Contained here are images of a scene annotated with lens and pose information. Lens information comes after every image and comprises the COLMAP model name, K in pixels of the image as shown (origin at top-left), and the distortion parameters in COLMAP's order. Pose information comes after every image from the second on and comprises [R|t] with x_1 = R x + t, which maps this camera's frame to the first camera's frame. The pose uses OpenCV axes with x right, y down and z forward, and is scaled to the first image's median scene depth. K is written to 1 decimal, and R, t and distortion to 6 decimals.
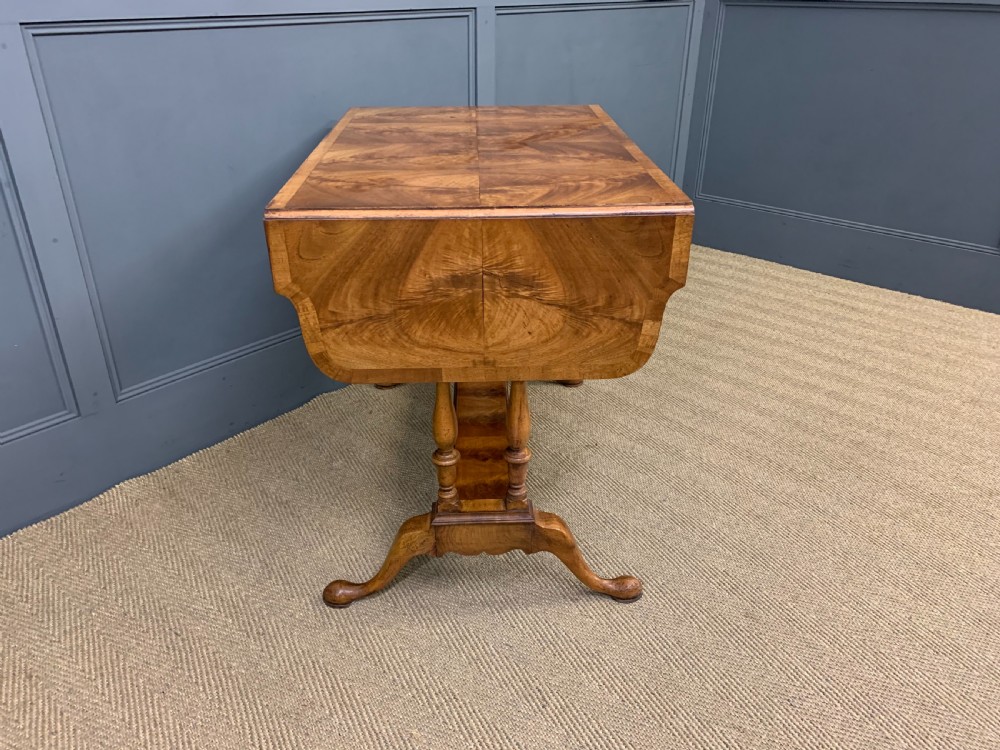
lens RADIAL K [[768.0, 0, 497.9], [0, 768.0, 369.9], [0, 0, 1]] dist [0.028747, -0.016626]
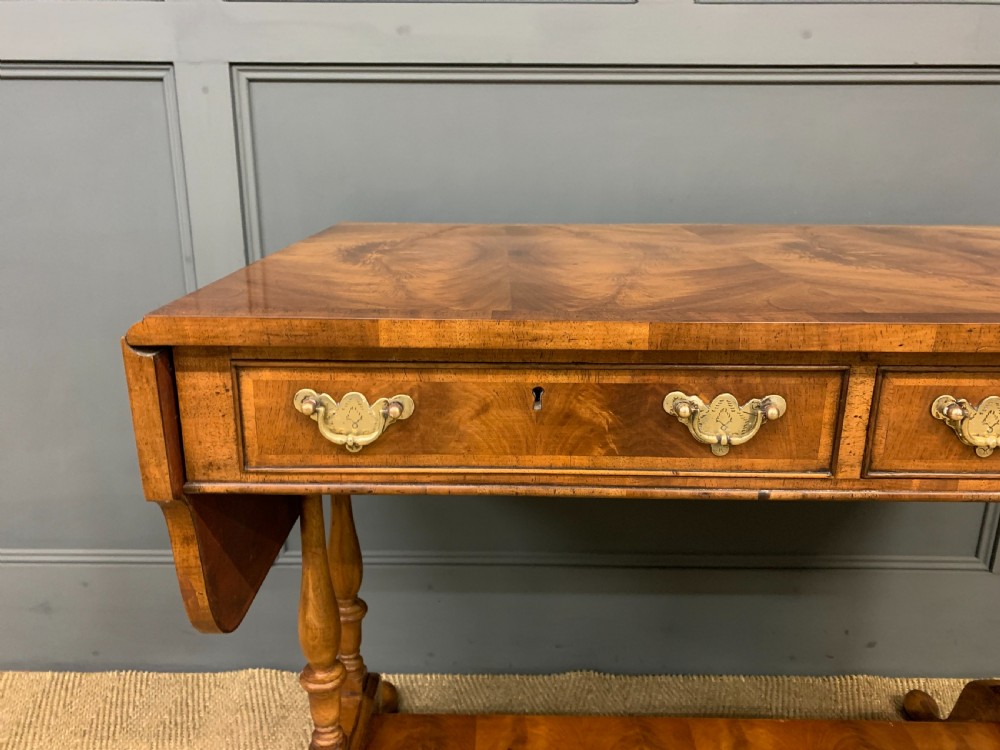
lens RADIAL K [[768.0, 0, 485.0], [0, 768.0, 364.7], [0, 0, 1]] dist [0.028747, -0.016626]
pose [[0.654993, 0.201569, -0.728254, 0.170410], [-0.343950, 0.937665, -0.049819, -0.210439], [0.672817, 0.283114, 0.683494, 0.714609]]
